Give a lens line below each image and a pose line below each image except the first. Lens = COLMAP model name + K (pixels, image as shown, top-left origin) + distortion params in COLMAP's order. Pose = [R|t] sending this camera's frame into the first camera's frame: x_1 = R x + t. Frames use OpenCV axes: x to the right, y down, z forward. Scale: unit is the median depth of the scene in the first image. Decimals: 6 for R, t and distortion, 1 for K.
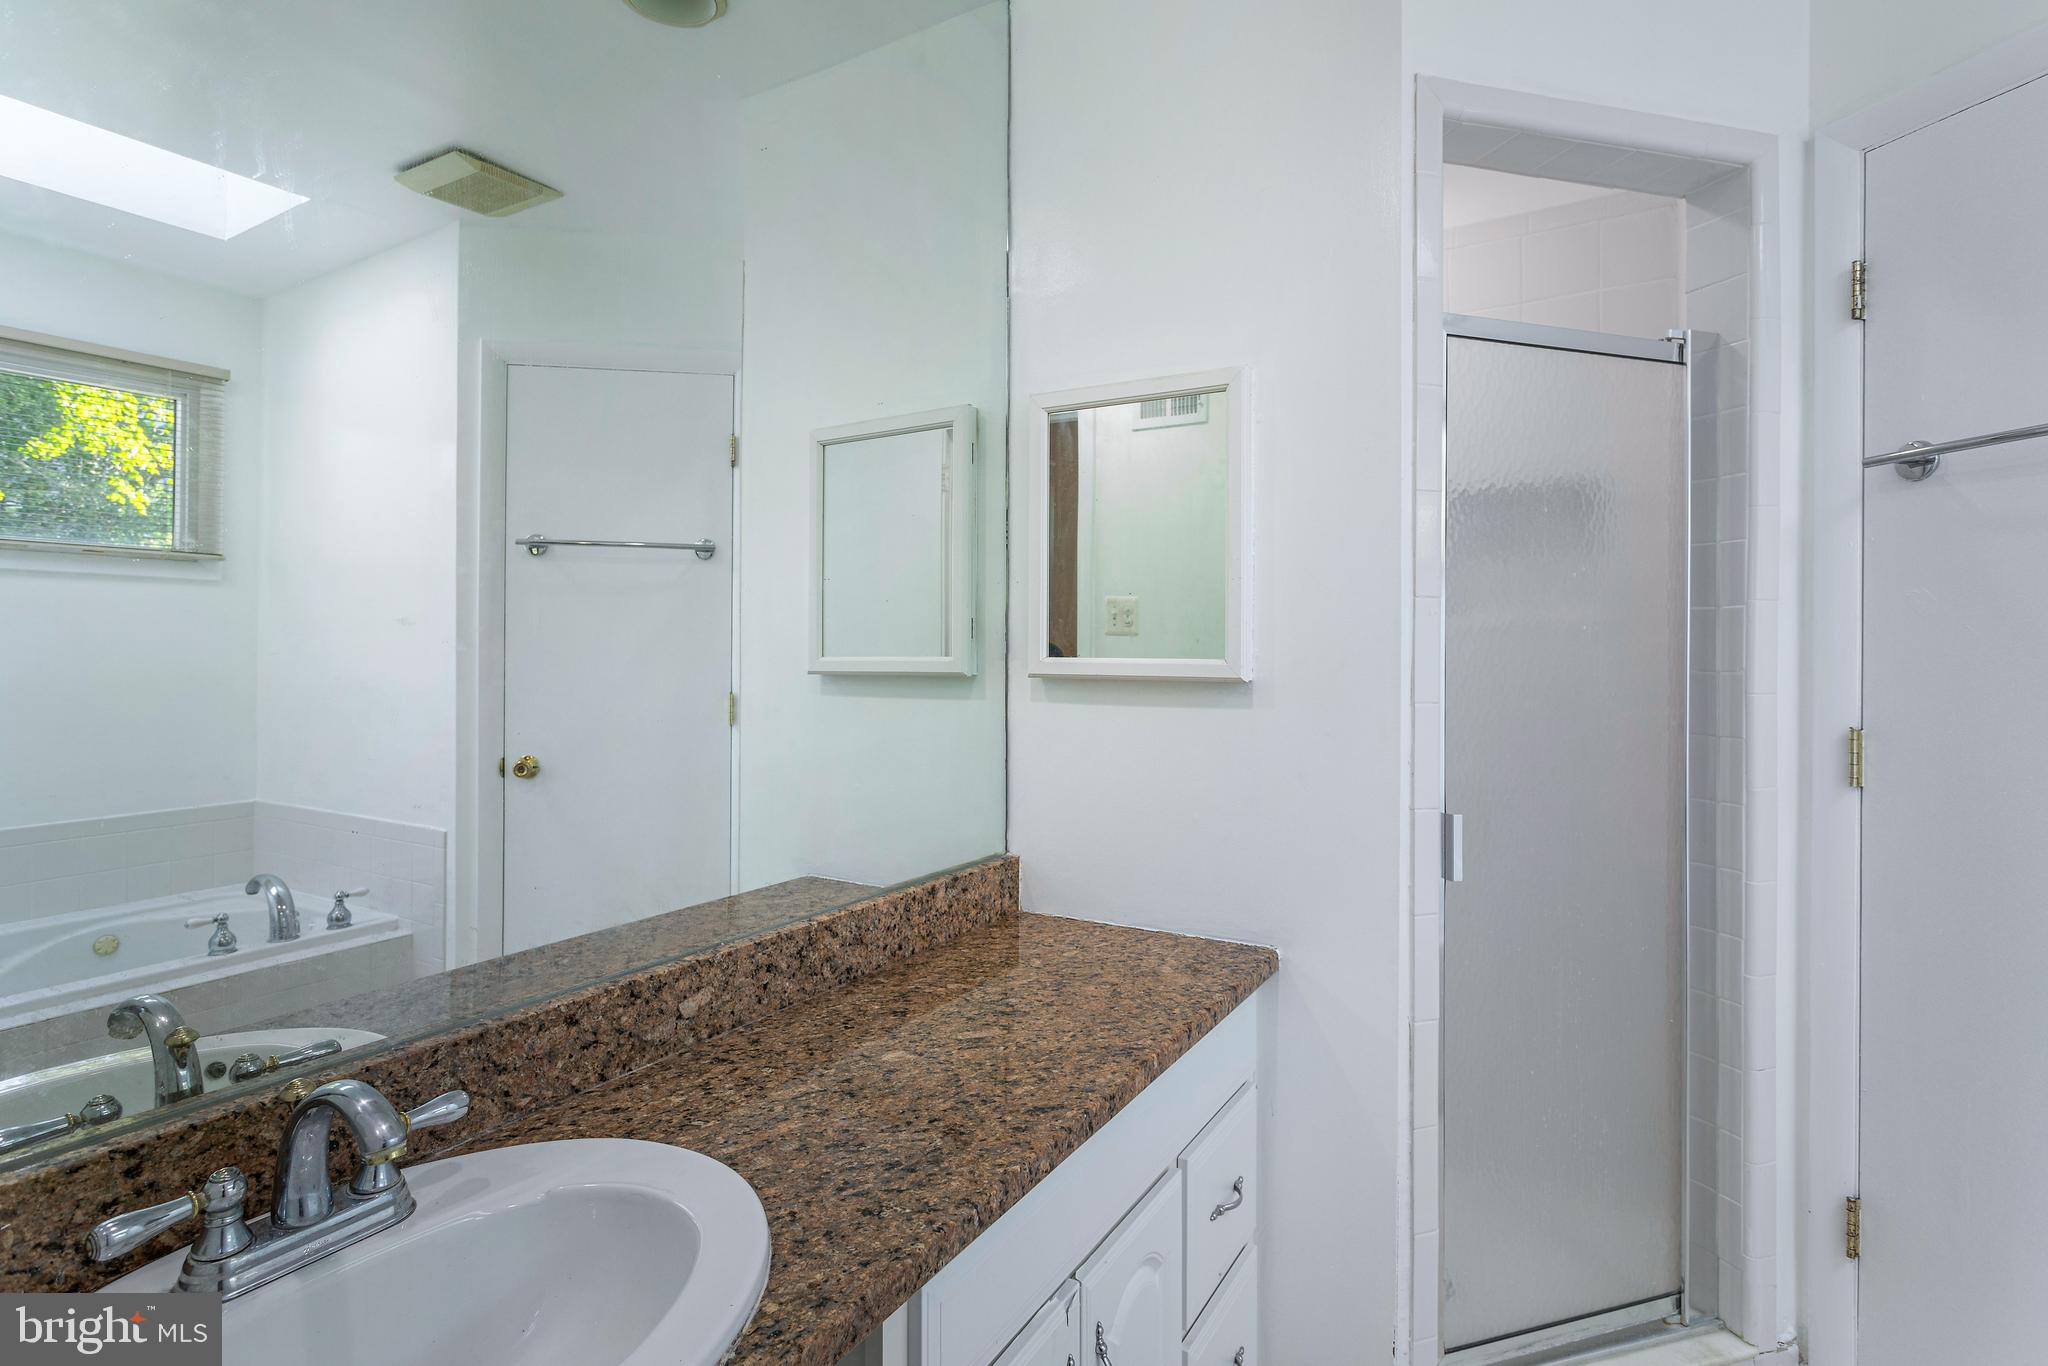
lens RADIAL K [[1020.5, 0, 1019.5], [0, 1020.5, 691.3], [0, 0, 1]] dist [-0.000914, -0.001976]
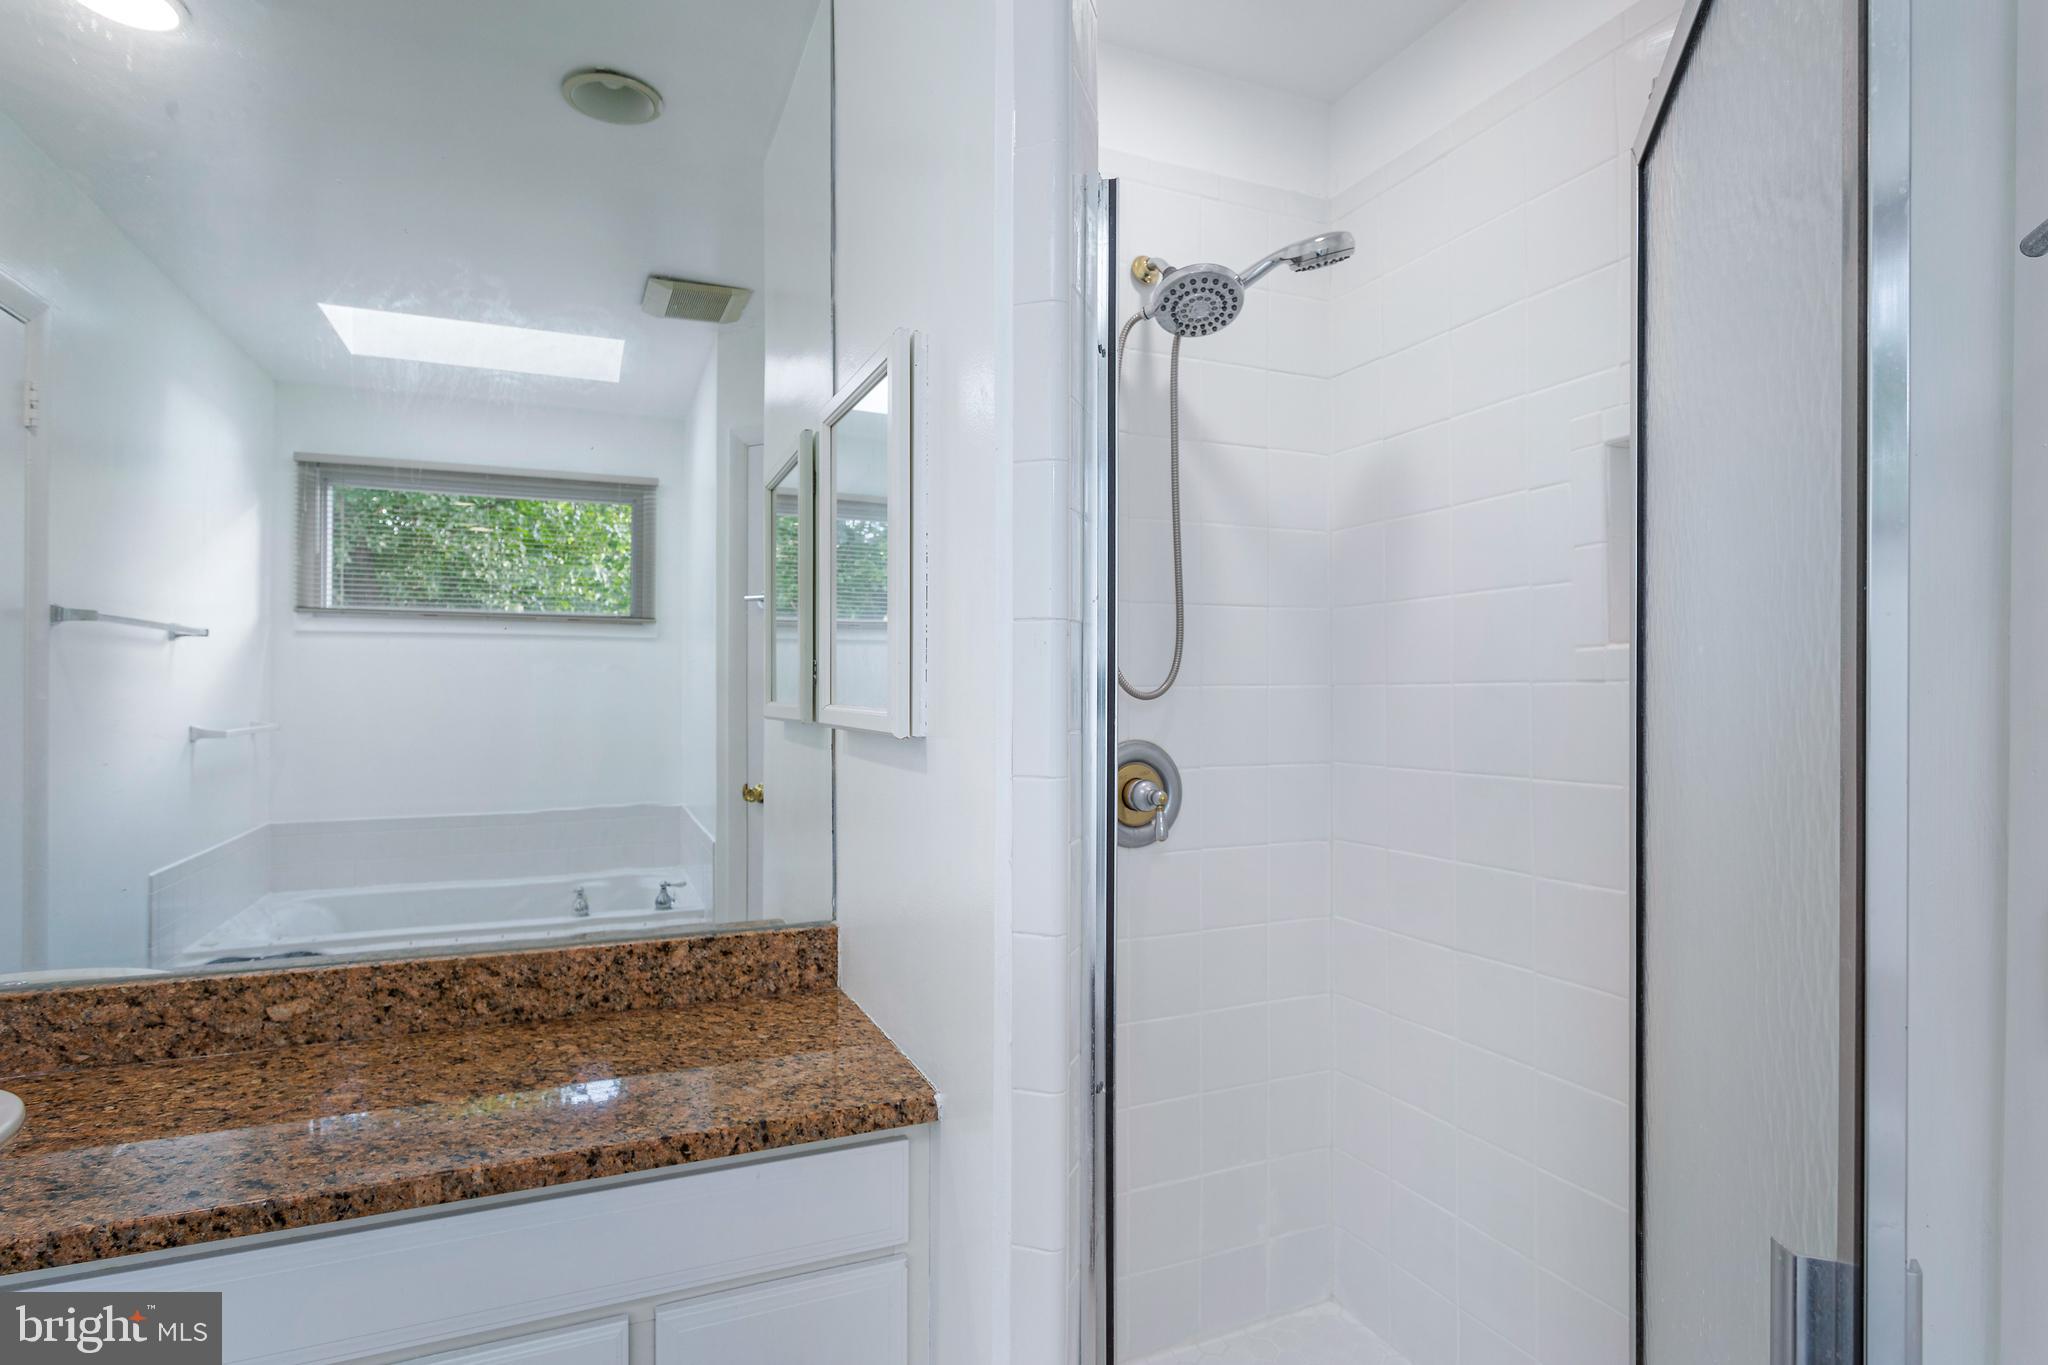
lens RADIAL K [[1020.5, 0, 1019.5], [0, 1020.5, 690.8], [0, 0, 1]] dist [-0.000914, -0.001976]
pose [[0.814687, 0.008958, -0.579832, 0.934950], [-0.027990, 0.999323, -0.023887, -0.044040], [0.579225, 0.035690, 0.814386, 0.492384]]
